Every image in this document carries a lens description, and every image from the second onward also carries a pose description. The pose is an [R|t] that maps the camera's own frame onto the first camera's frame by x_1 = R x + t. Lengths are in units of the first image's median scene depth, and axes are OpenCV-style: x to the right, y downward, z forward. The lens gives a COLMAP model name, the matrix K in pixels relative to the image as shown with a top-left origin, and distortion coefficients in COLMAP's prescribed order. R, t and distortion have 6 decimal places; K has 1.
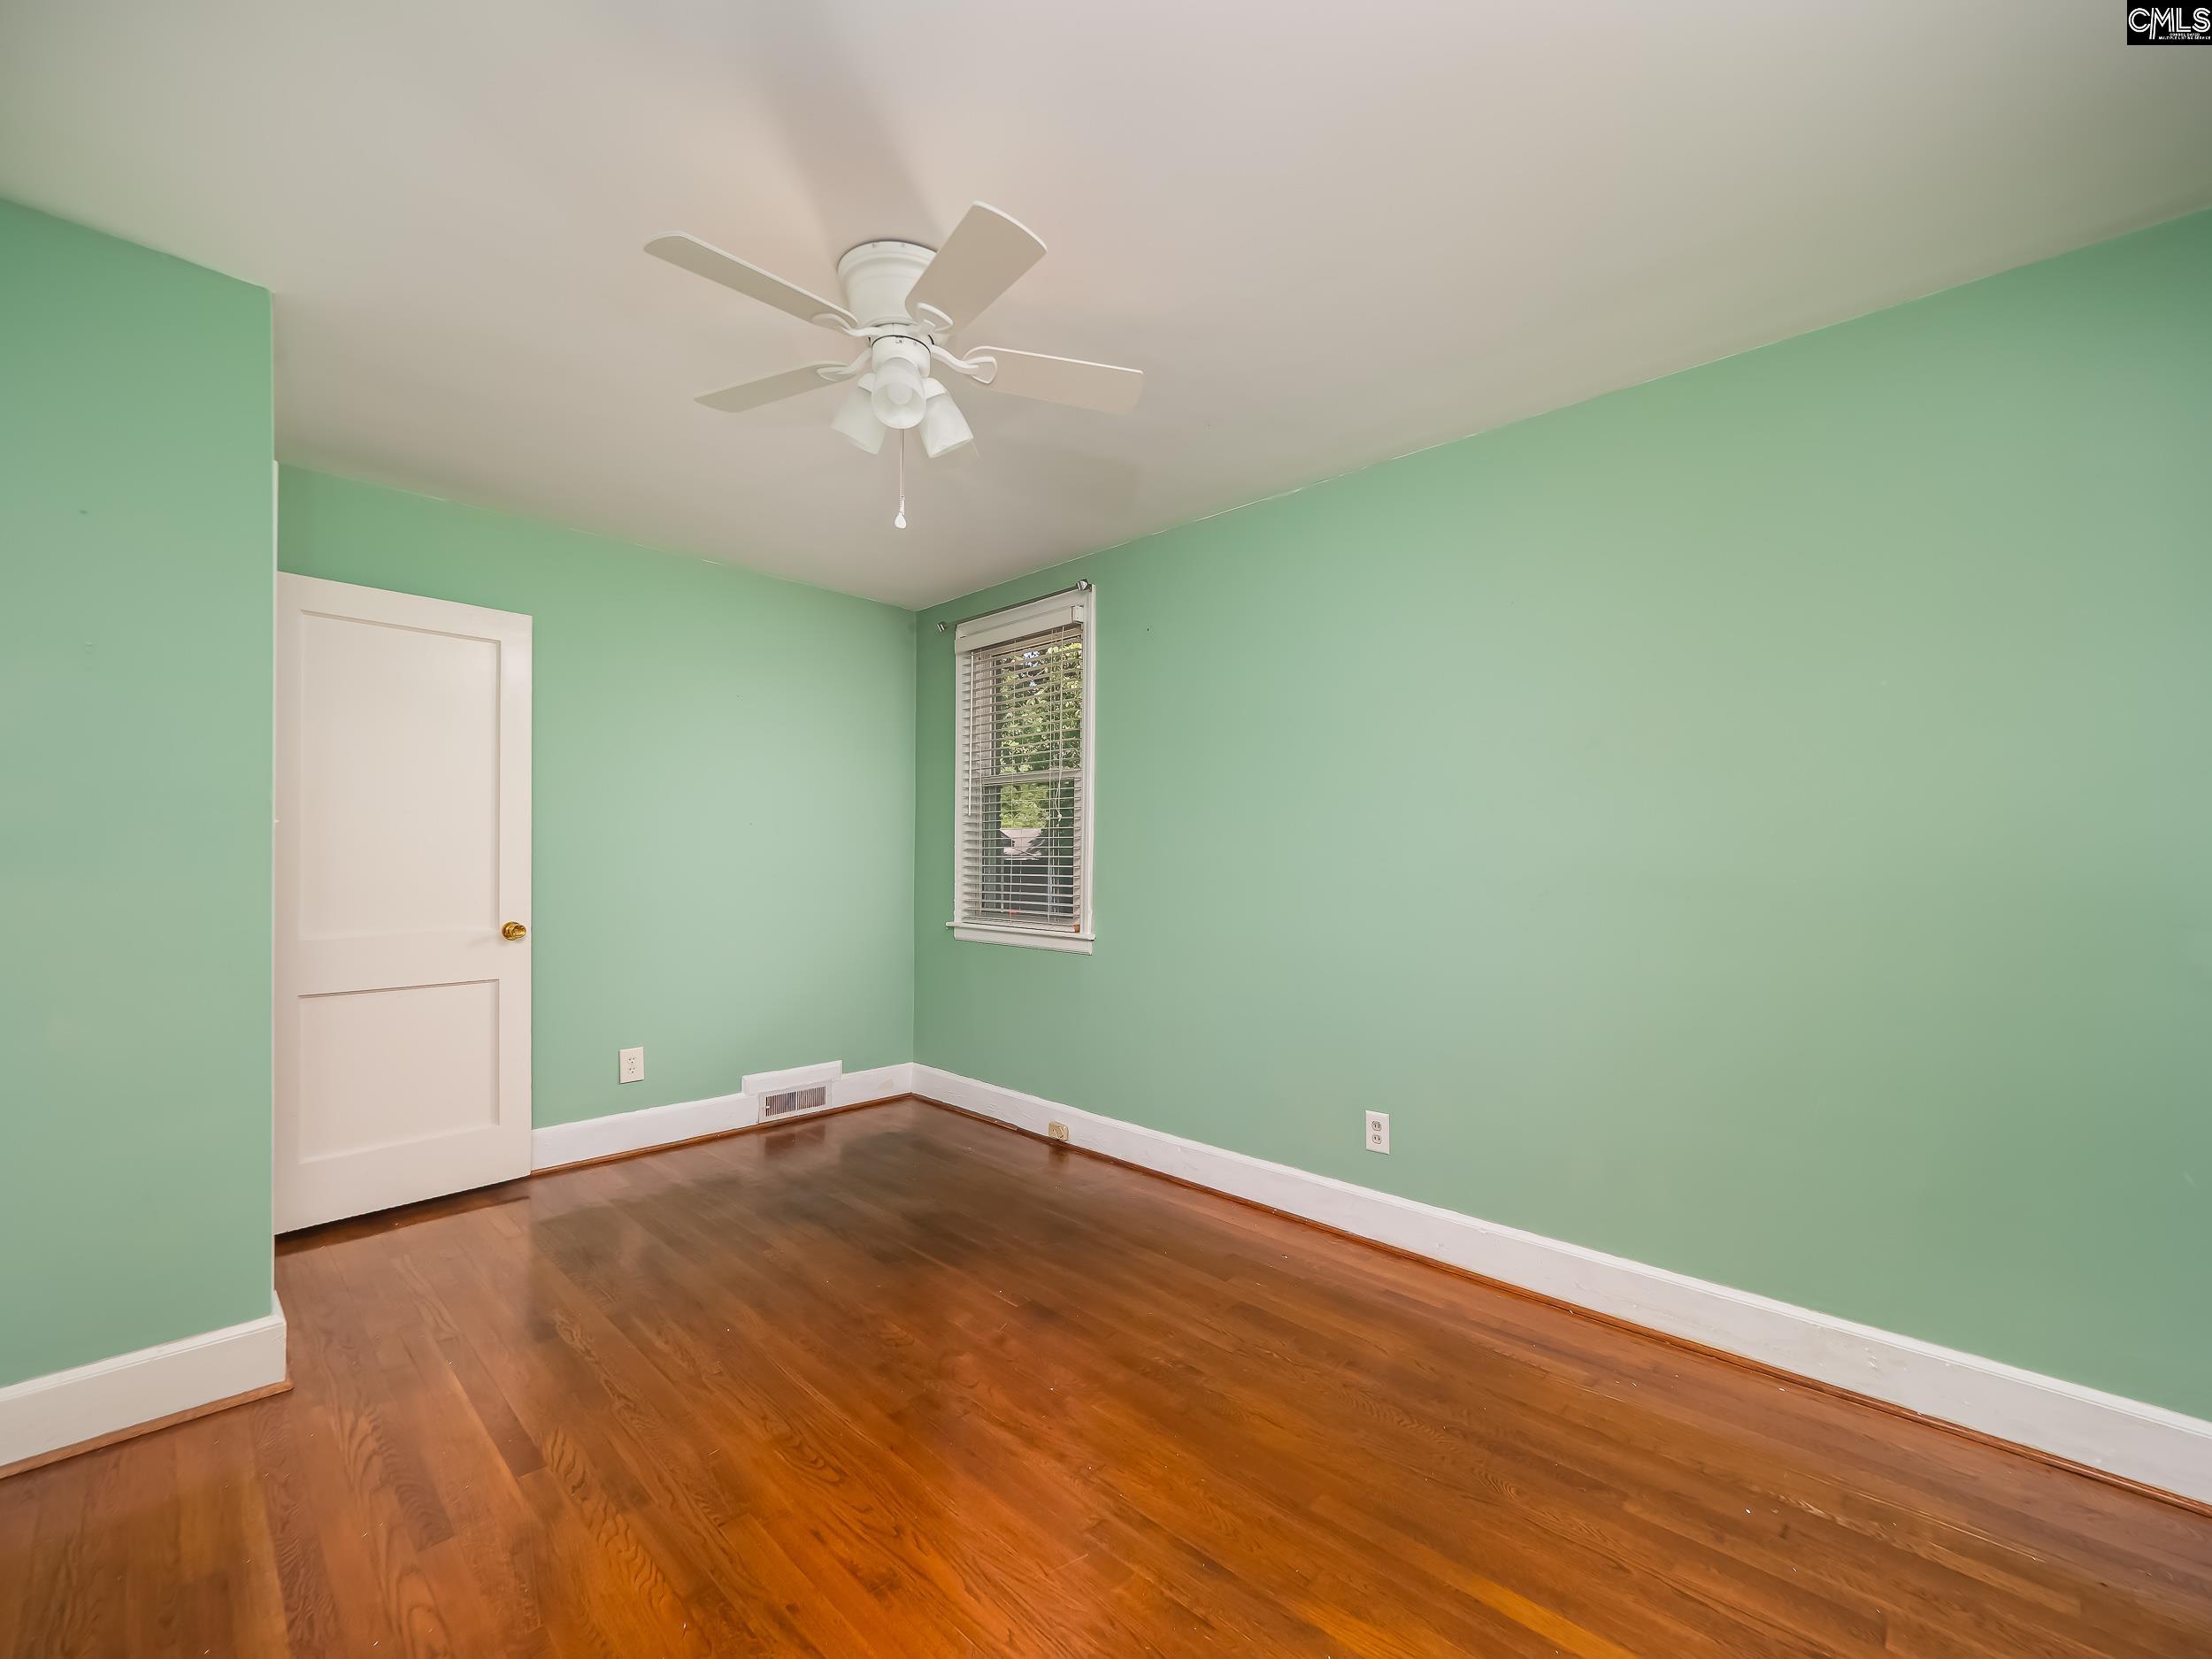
lens RADIAL K [[937.3, 0, 1101.4], [0, 937.3, 859.3], [0, 0, 1]] dist [-0.001183, -0.000689]
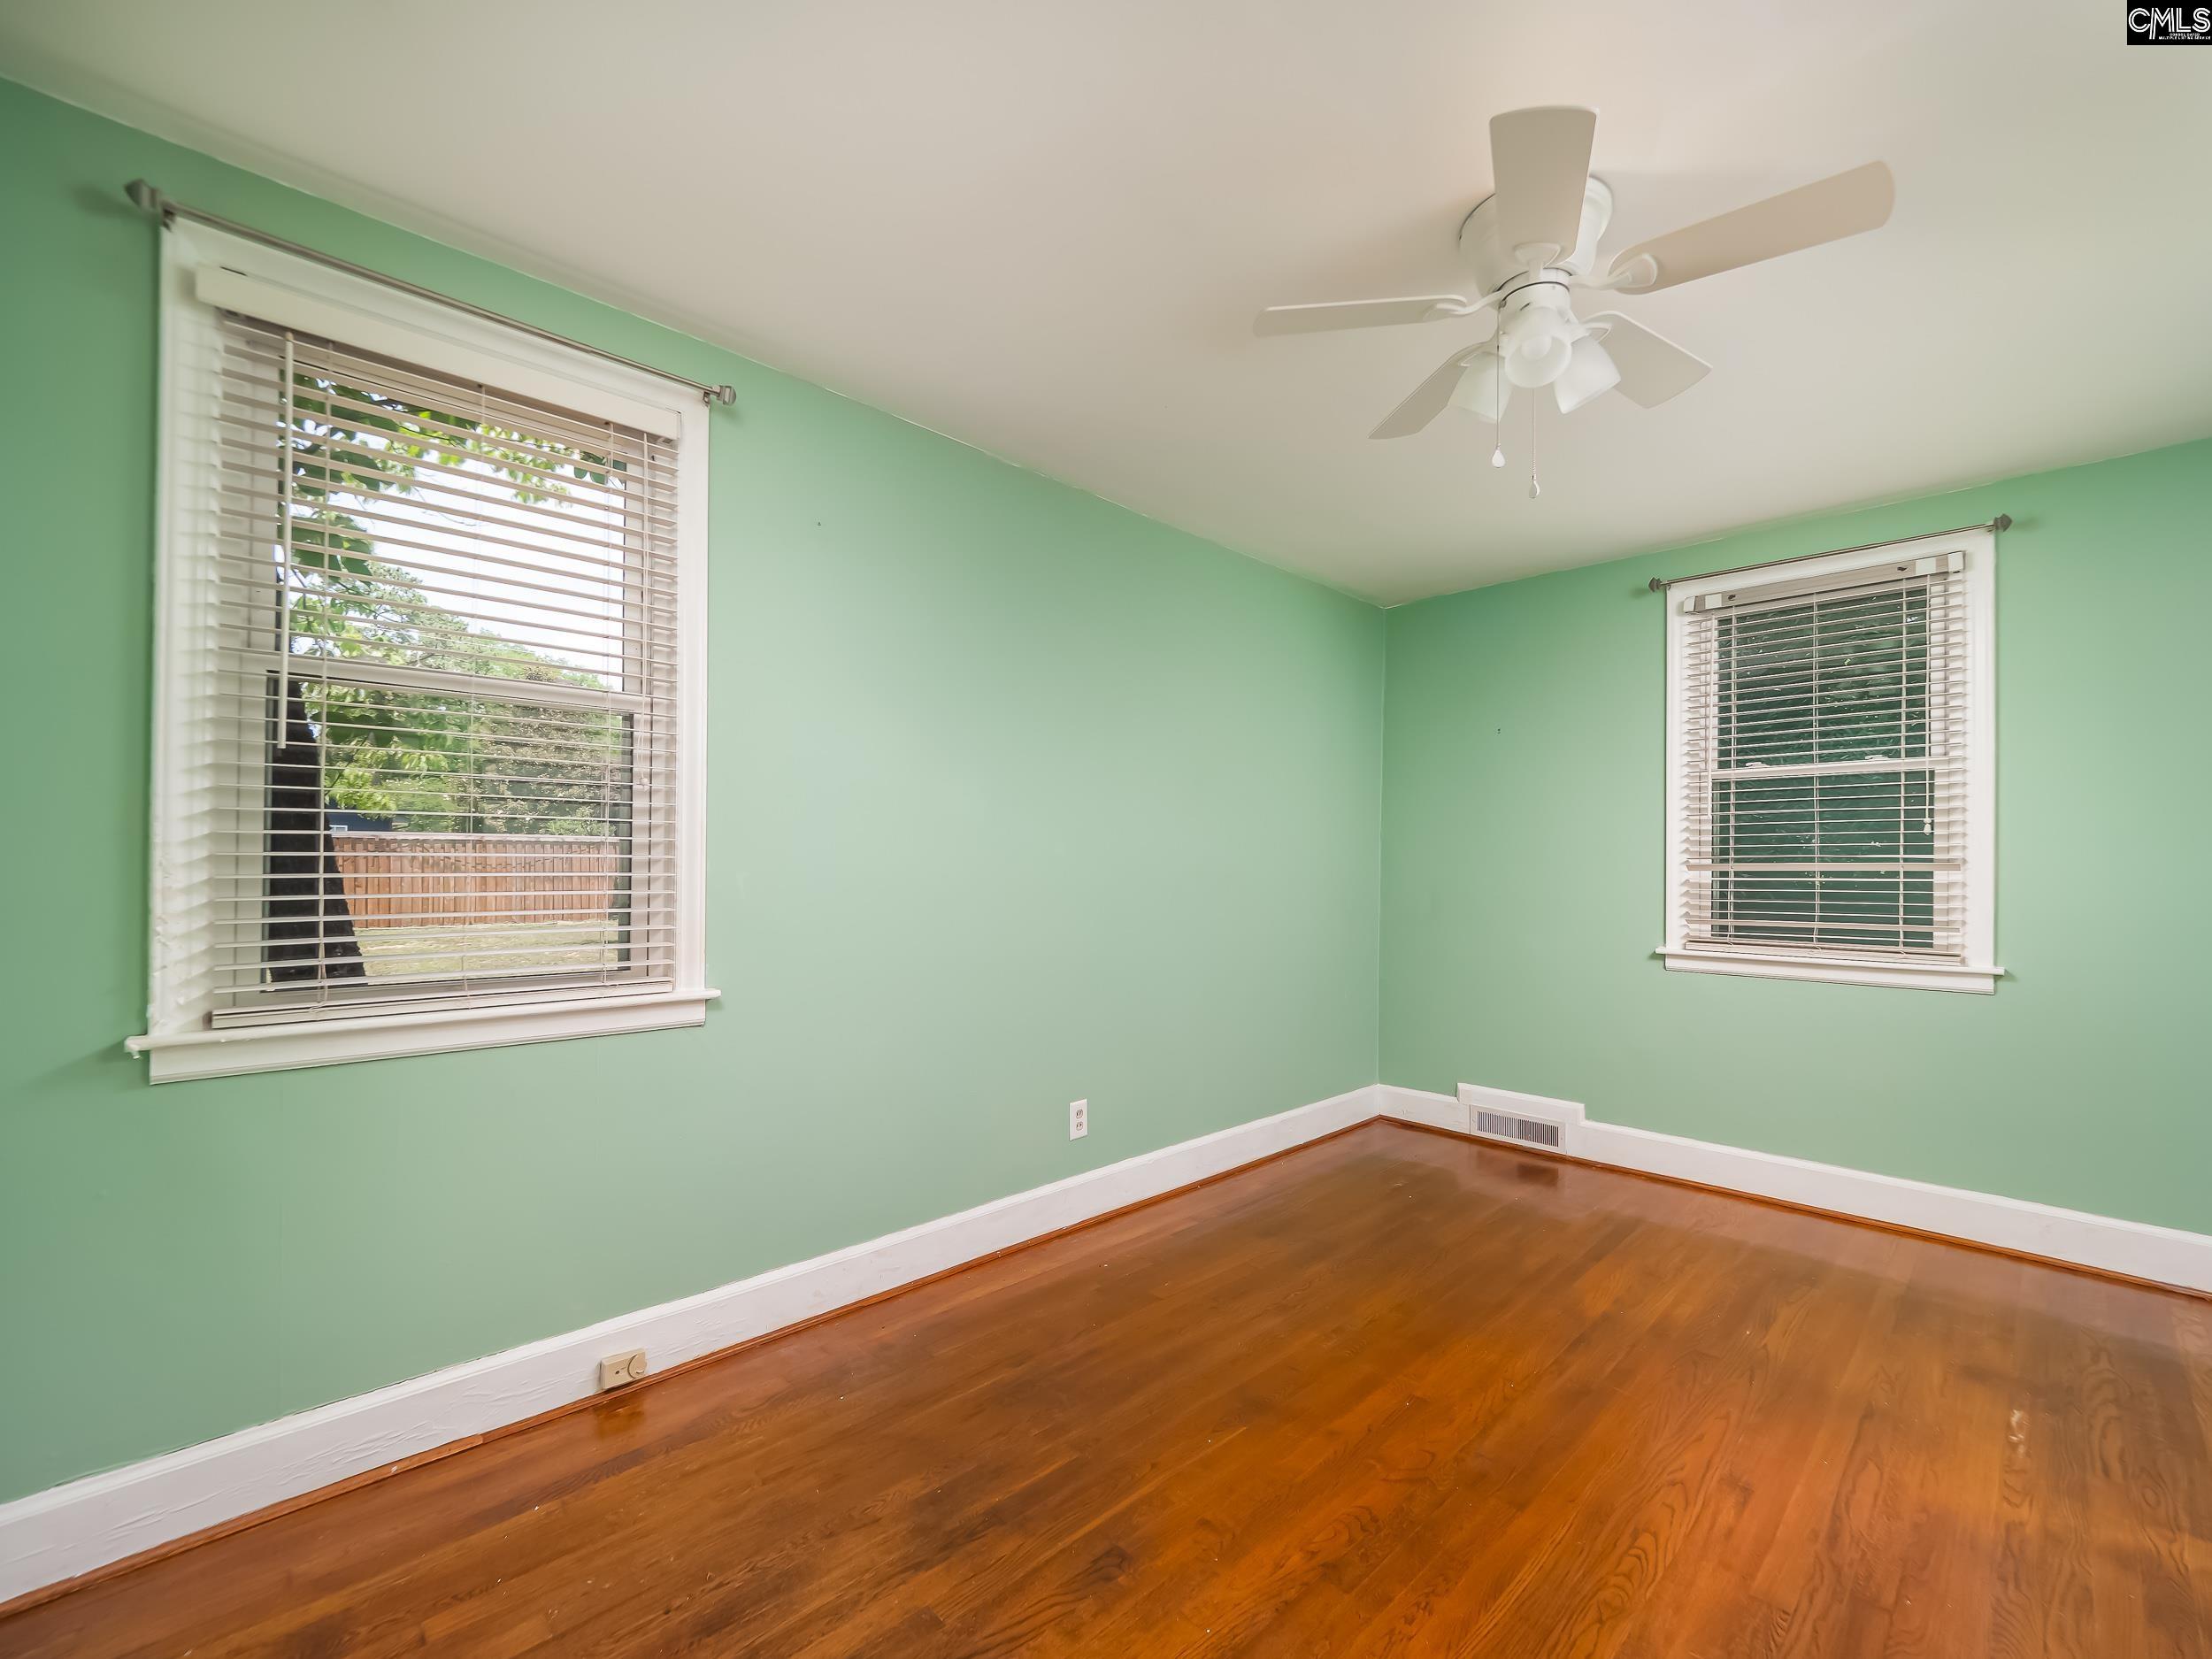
lens RADIAL K [[937.3, 0, 1101.4], [0, 937.3, 859.3], [0, 0, 1]] dist [-0.001183, -0.000689]
pose [[0.016340, -0.000556, 0.999866, -0.829251], [-0.015197, 0.999884, 0.000805, -0.004838], [-0.999751, -0.015209, 0.016330, 1.041409]]
